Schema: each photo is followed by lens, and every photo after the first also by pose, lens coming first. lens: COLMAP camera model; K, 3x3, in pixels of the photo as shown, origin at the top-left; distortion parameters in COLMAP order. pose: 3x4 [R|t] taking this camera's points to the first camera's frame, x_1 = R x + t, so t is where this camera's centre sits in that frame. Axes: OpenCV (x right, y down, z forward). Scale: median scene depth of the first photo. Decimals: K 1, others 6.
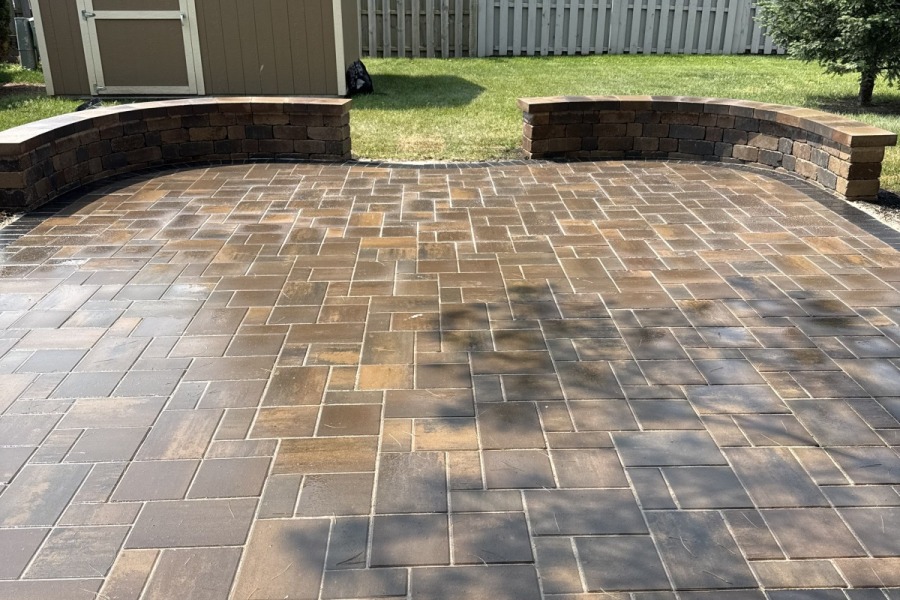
lens RADIAL K [[828.6, 0, 450.0], [0, 828.6, 300.0], [0, 0, 1]] dist [0.164398, -0.333459]
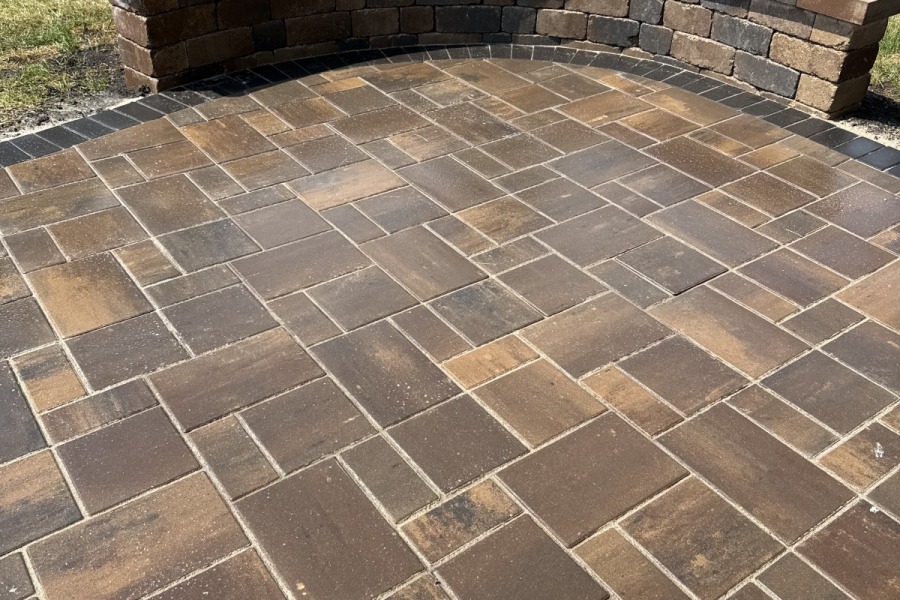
lens RADIAL K [[828.6, 0, 450.0], [0, 828.6, 300.0], [0, 0, 1]] dist [0.164398, -0.333459]
pose [[0.823264, -0.306355, 0.477894, -0.028246], [0.176787, 0.938371, 0.296996, -0.210285], [-0.539428, -0.160021, 0.826686, 0.649715]]
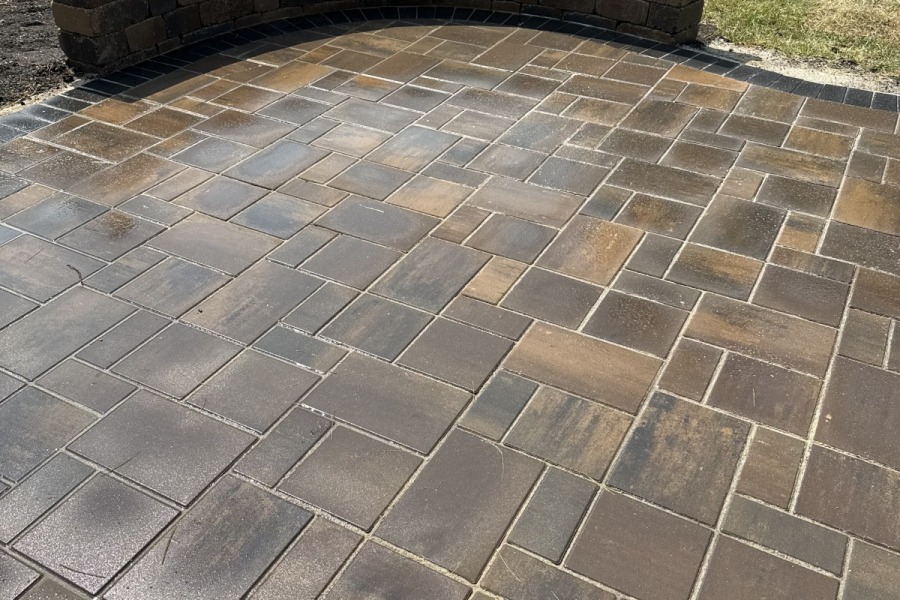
lens RADIAL K [[828.6, 0, 450.0], [0, 828.6, 300.0], [0, 0, 1]] dist [0.164398, -0.333459]
pose [[0.863329, 0.303604, -0.403097, 0.019792], [-0.197059, 0.938183, 0.284571, -0.169419], [0.464576, -0.166245, 0.869789, 0.529387]]
